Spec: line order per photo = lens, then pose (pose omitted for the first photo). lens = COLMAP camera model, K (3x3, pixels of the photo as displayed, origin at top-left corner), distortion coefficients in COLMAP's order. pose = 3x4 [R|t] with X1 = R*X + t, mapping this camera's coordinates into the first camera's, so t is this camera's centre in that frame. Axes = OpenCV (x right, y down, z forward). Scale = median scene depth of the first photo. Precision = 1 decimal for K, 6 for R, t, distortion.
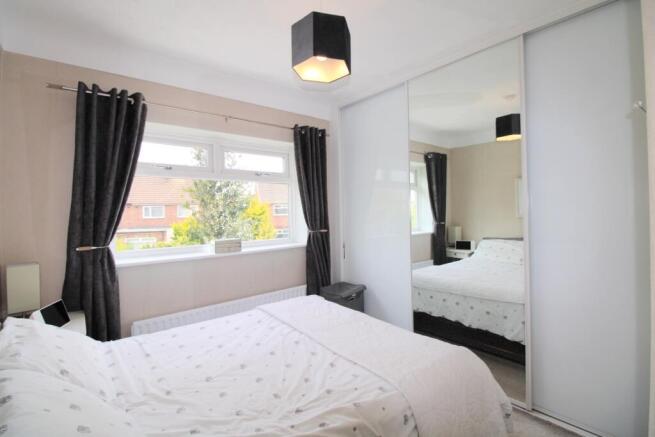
lens RADIAL K [[305.4, 0, 327.3], [0, 305.4, 211.4], [0, 0, 1]] dist [-0.001766, -0.011810]
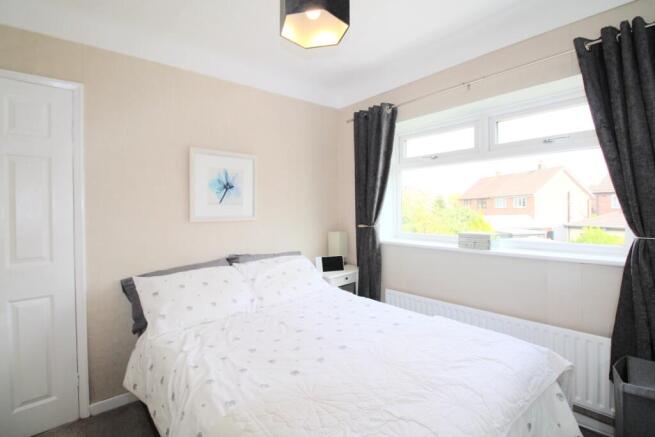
lens RADIAL K [[305.4, 0, 327.3], [0, 305.4, 211.4], [0, 0, 1]] dist [-0.001766, -0.011810]
pose [[0.021154, 0.024567, -0.999474, 0.636141], [0.009633, 0.999647, 0.024775, 0.014019], [0.999730, -0.010152, 0.020910, 0.777148]]
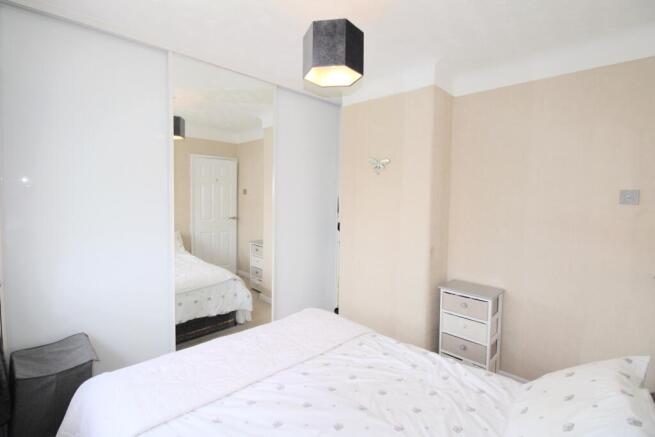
lens RADIAL K [[305.4, 0, 327.3], [0, 305.4, 211.4], [0, 0, 1]] dist [-0.001766, -0.011810]
pose [[-0.081768, -0.042616, 0.995740, -0.777093], [-0.008527, 0.999079, 0.042059, -0.052332], [-0.996615, -0.005052, -0.082056, 0.835133]]
